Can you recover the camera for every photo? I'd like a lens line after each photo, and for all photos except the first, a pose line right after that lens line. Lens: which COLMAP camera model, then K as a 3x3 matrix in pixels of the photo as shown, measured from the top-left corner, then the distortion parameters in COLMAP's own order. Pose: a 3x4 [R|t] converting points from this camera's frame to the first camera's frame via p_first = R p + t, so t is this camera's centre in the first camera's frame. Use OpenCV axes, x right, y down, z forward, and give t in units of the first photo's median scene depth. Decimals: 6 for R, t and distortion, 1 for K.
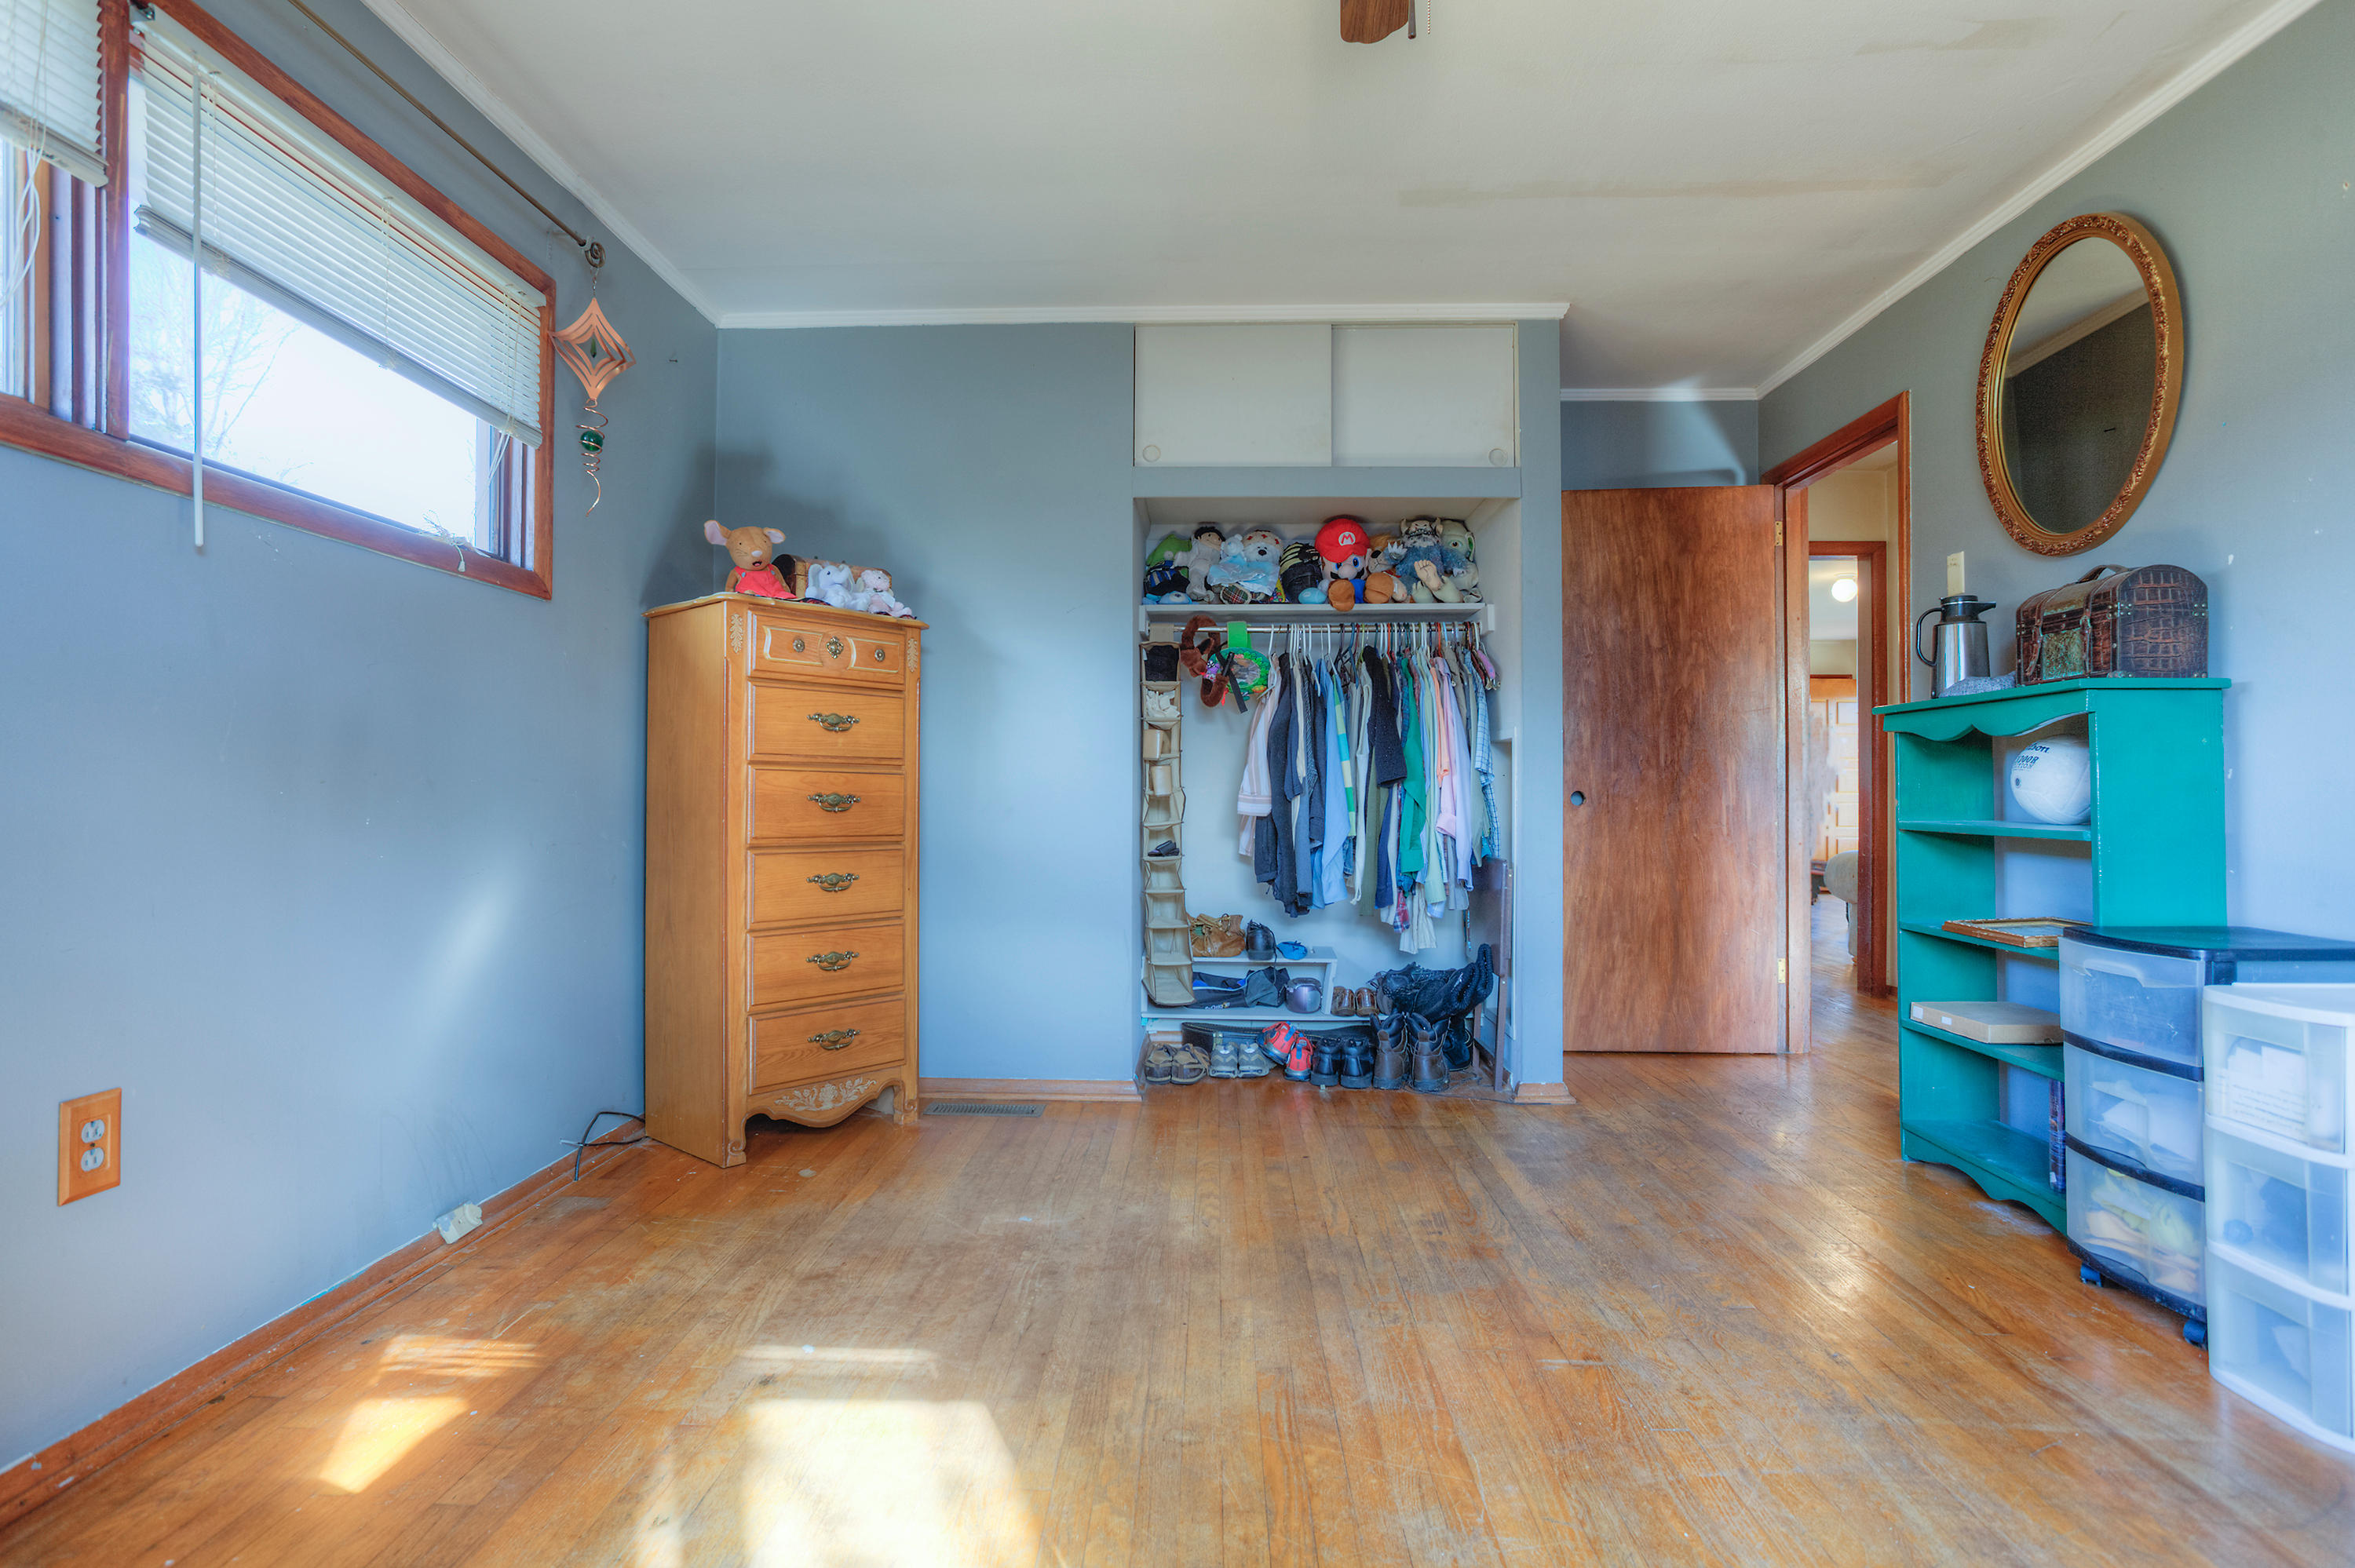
lens RADIAL K [[1138.5, 0, 1187.2], [0, 1138.5, 789.9], [0, 0, 1]] dist [-0.042225, 0.022878]
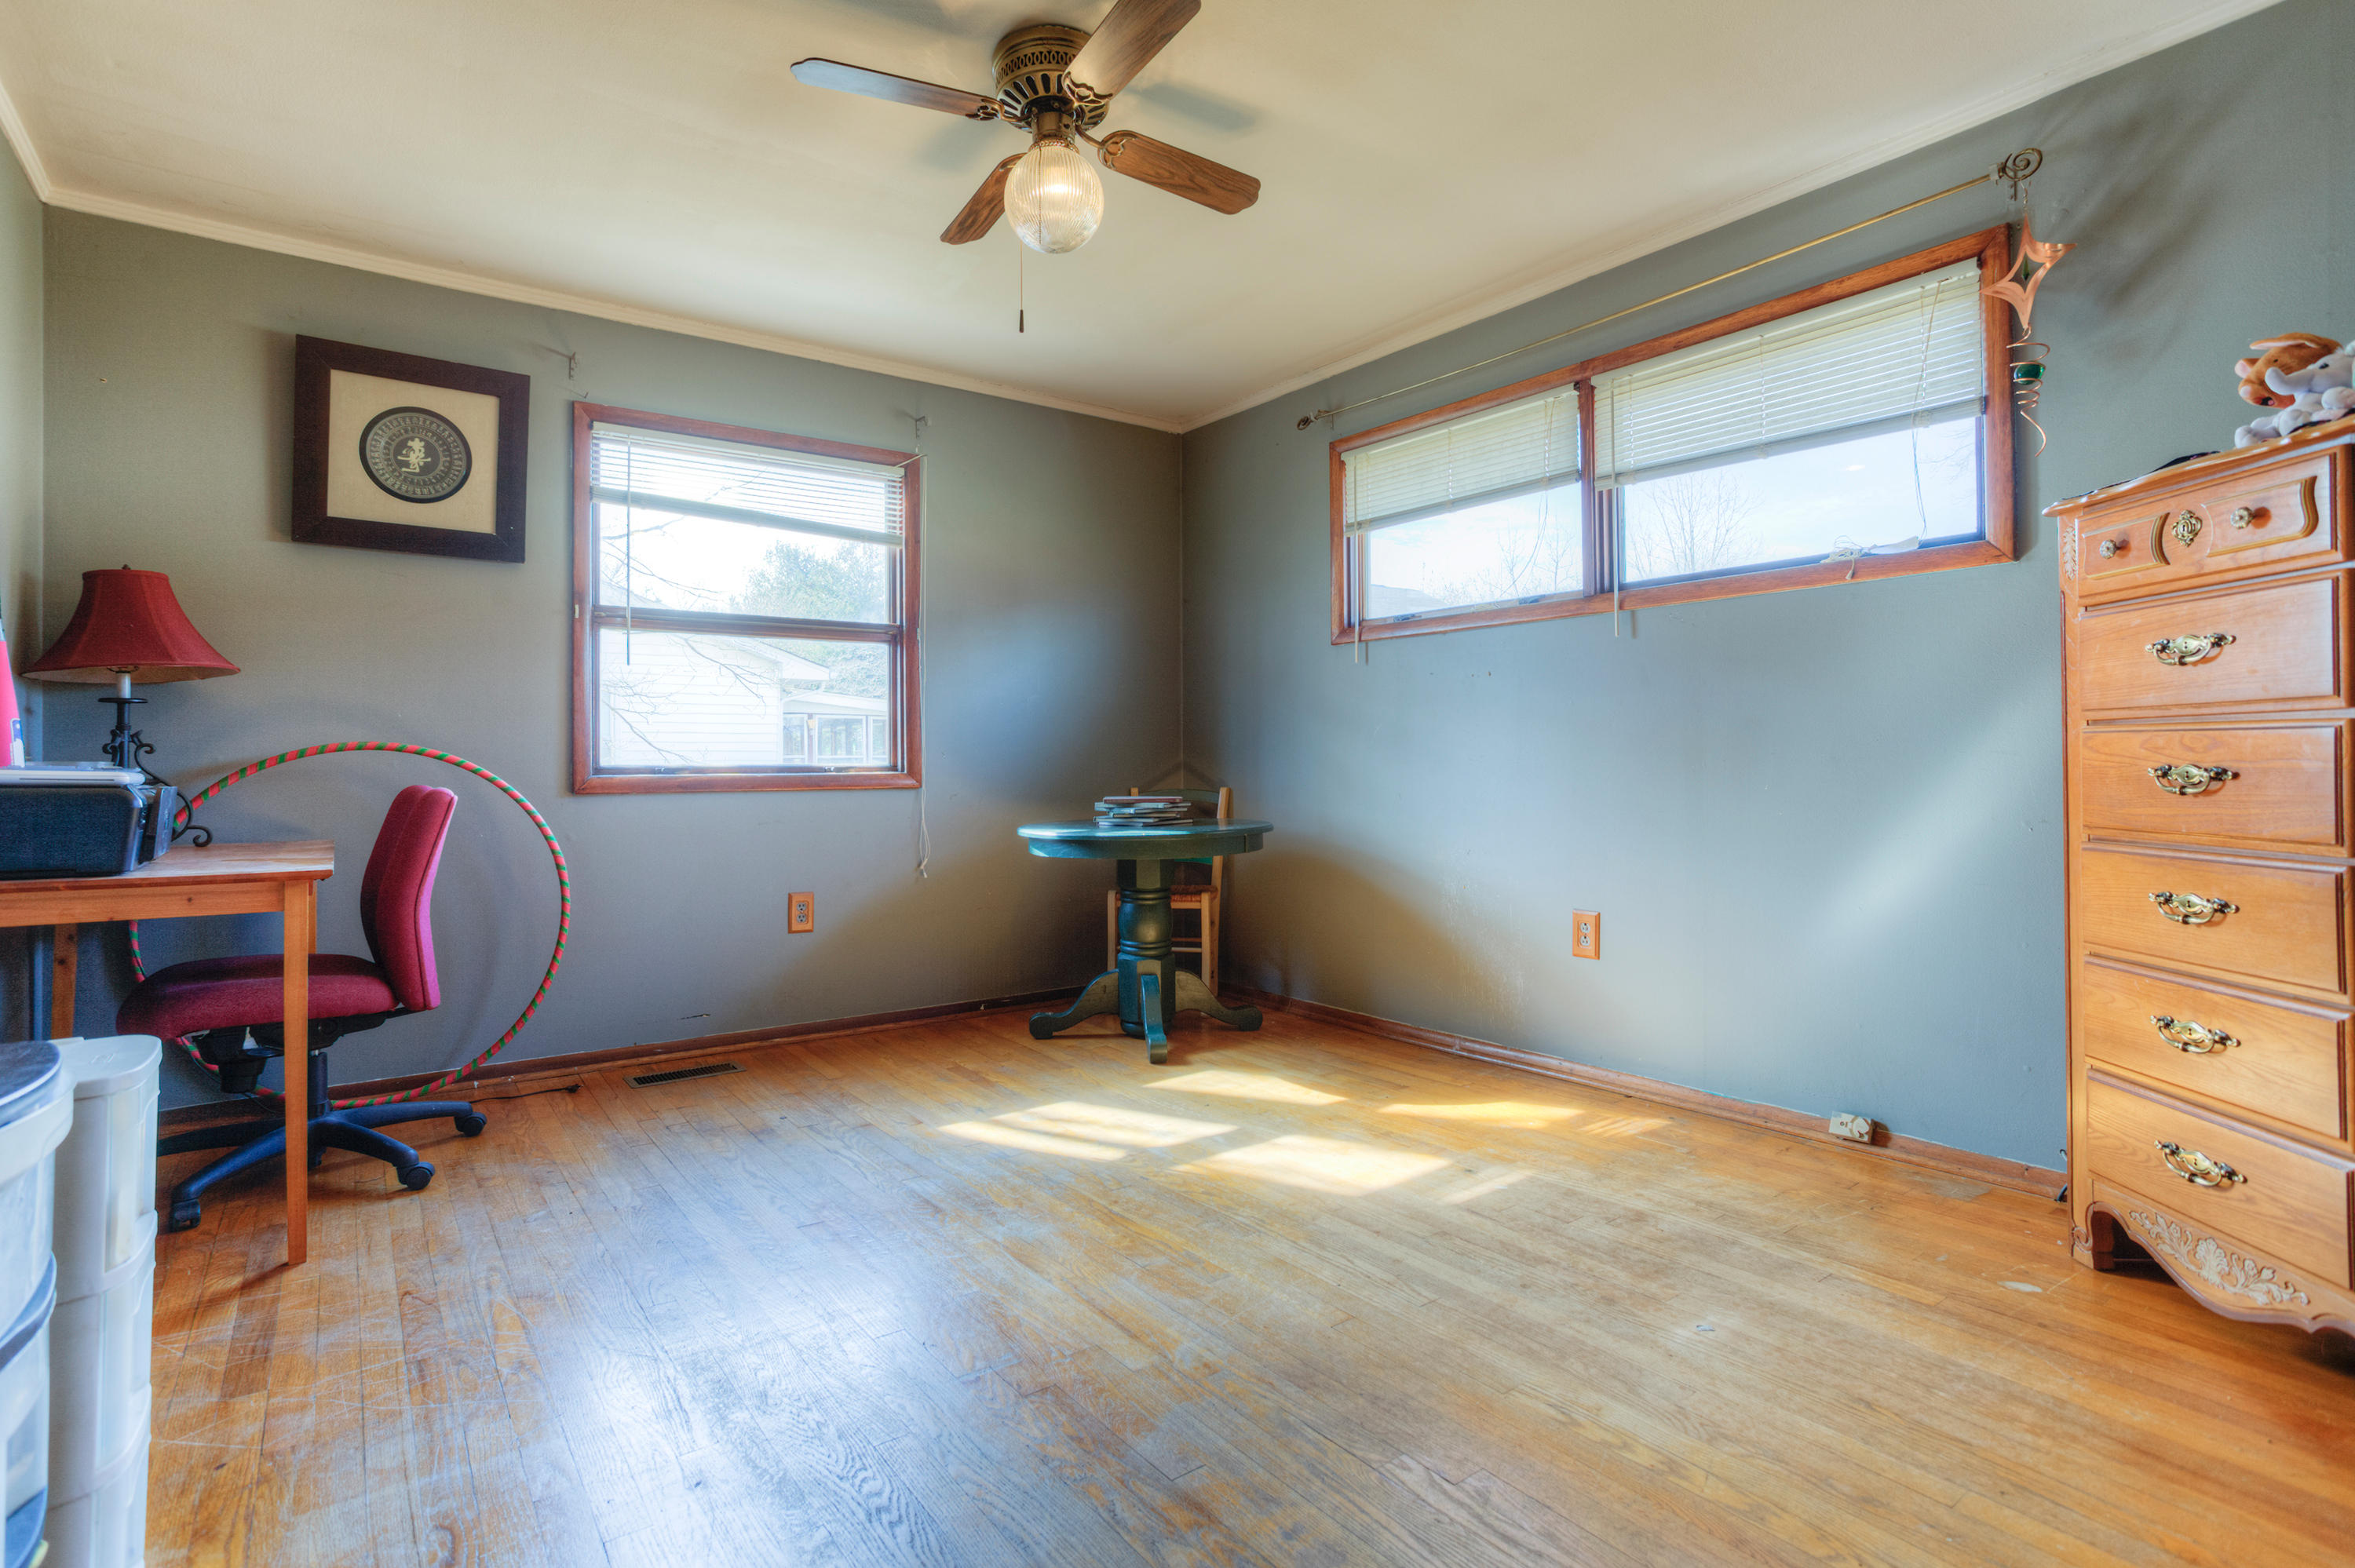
lens RADIAL K [[1138.5, 0, 1190.7], [0, 1138.5, 769.9], [0, 0, 1]] dist [-0.042225, 0.022878]
pose [[-0.775111, 0.002029, -0.631821, 0.622963], [0.006343, 0.999969, -0.004571, 0.006481], [0.631793, -0.007551, -0.775101, 1.424172]]
